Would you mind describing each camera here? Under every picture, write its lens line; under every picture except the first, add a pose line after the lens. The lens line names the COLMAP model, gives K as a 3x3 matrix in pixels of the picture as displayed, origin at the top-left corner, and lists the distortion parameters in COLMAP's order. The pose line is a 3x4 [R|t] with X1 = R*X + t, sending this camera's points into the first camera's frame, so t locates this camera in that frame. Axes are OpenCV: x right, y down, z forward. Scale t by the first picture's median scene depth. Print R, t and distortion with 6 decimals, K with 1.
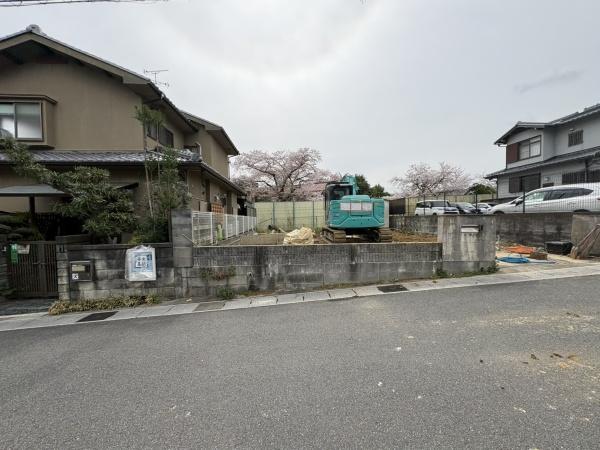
lens RADIAL K [[238.2, 0, 300.0], [0, 238.2, 225.0], [0, 0, 1]] dist [0.001138, 0.000146]
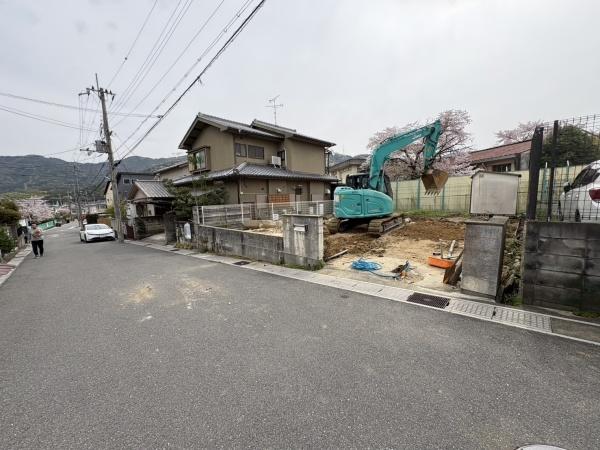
lens RADIAL K [[238.2, 0, 300.0], [0, 238.2, 225.0], [0, 0, 1]] dist [0.001138, 0.000146]
pose [[0.682155, 0.076297, -0.727216, 1.584160], [0.002099, 0.994333, 0.106291, -0.121922], [0.731204, -0.074034, 0.678129, 0.246643]]
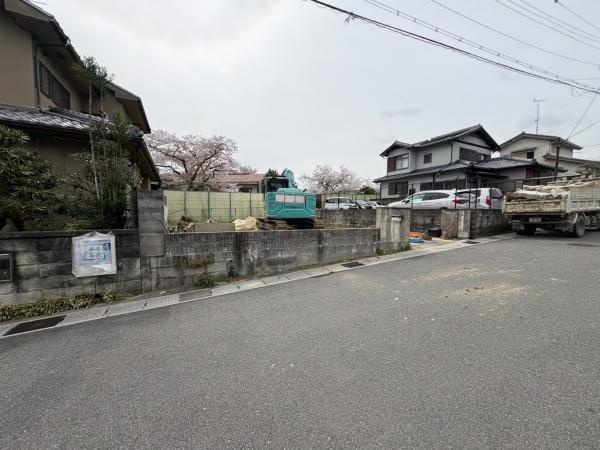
lens RADIAL K [[238.2, 0, 300.0], [0, 238.2, 225.0], [0, 0, 1]] dist [0.001138, 0.000146]
pose [[0.917741, 0.002529, 0.397172, -0.330449], [-0.012220, 0.999686, 0.021870, 0.033720], [-0.396992, -0.024924, 0.917484, -0.019468]]
